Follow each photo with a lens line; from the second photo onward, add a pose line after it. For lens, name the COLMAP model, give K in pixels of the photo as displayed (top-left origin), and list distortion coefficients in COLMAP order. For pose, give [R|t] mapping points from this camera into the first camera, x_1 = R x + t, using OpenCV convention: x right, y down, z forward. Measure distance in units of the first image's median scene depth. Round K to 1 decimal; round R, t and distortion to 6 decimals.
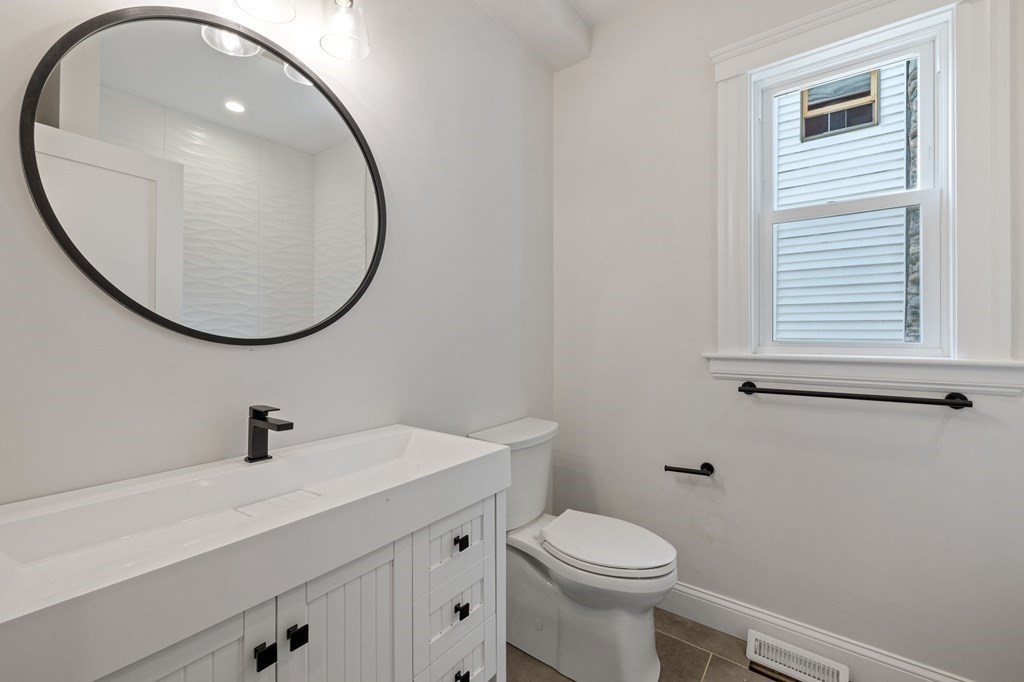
lens RADIAL K [[429.1, 0, 508.7], [0, 429.1, 337.9], [0, 0, 1]] dist [-0.000517, 0.000051]
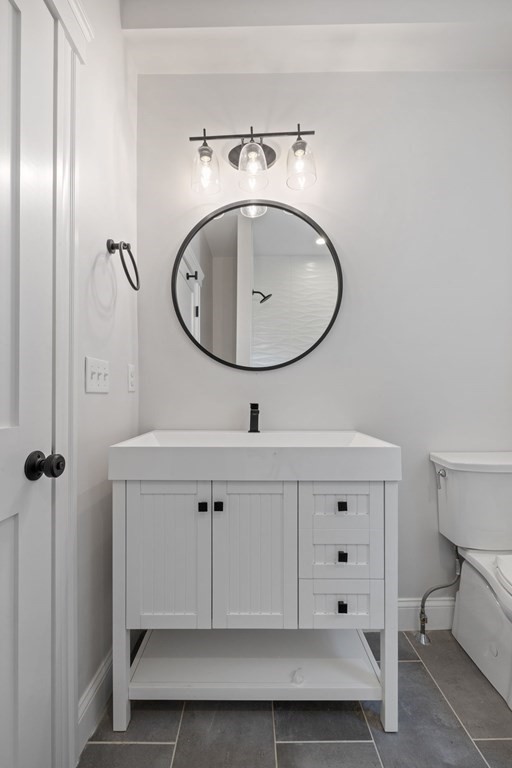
lens RADIAL K [[330.1, 0, 254.1], [0, 330.1, 396.3], [0, 0, 1]] dist [-0.000449, -0.000211]
pose [[0.611630, 0.002048, -0.791142, 0.512024], [-0.005434, 0.999984, -0.001612, 0.126923], [0.791126, 0.005284, 0.611631, 0.132927]]
